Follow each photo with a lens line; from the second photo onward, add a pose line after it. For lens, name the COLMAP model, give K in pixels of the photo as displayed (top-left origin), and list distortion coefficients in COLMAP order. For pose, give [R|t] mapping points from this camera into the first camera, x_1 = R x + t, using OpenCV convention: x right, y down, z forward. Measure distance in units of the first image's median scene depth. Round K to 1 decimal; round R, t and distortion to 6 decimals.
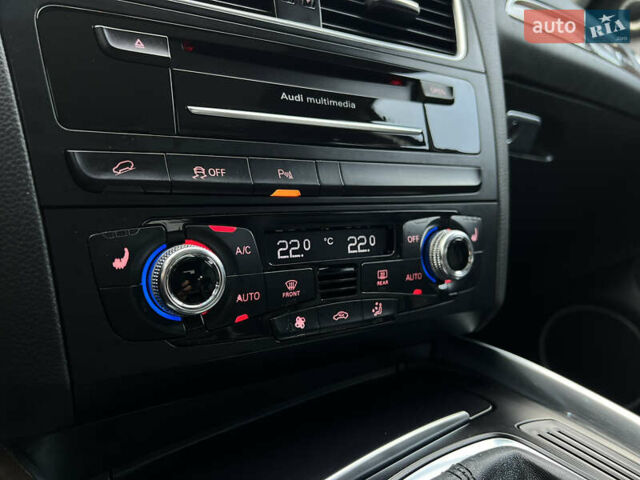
lens RADIAL K [[487.3, 0, 320.0], [0, 487.3, 240.0], [0, 0, 1]] dist [0.003532, -0.049286]
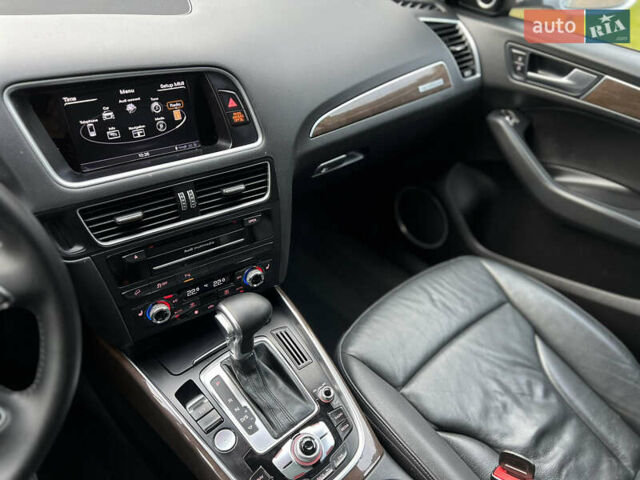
lens RADIAL K [[487.3, 0, 320.0], [0, 487.3, 240.0], [0, 0, 1]] dist [0.003532, -0.049286]
pose [[0.997801, 0.045282, 0.048404, 0.597416], [-0.063983, 0.848709, 0.524975, -1.975658], [-0.017309, -0.526917, 0.849740, -1.495051]]
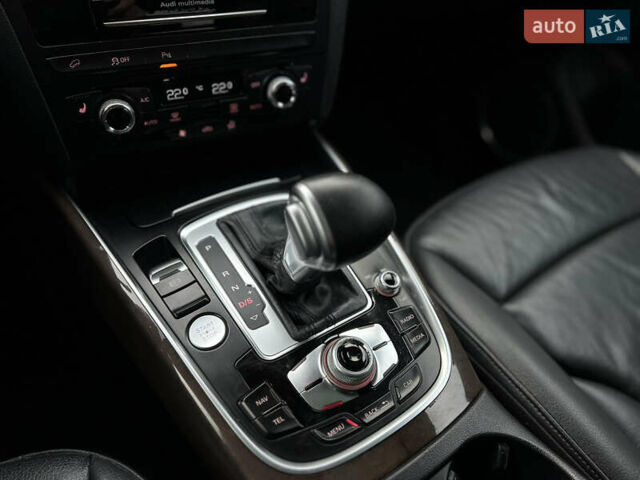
lens RADIAL K [[487.3, 0, 320.0], [0, 487.3, 240.0], [0, 0, 1]] dist [0.003532, -0.049286]
pose [[0.992794, 0.107935, -0.052054, 0.659153], [-0.060908, 0.828617, 0.556492, -0.601459], [0.103198, -0.549312, 0.829220, -0.807996]]
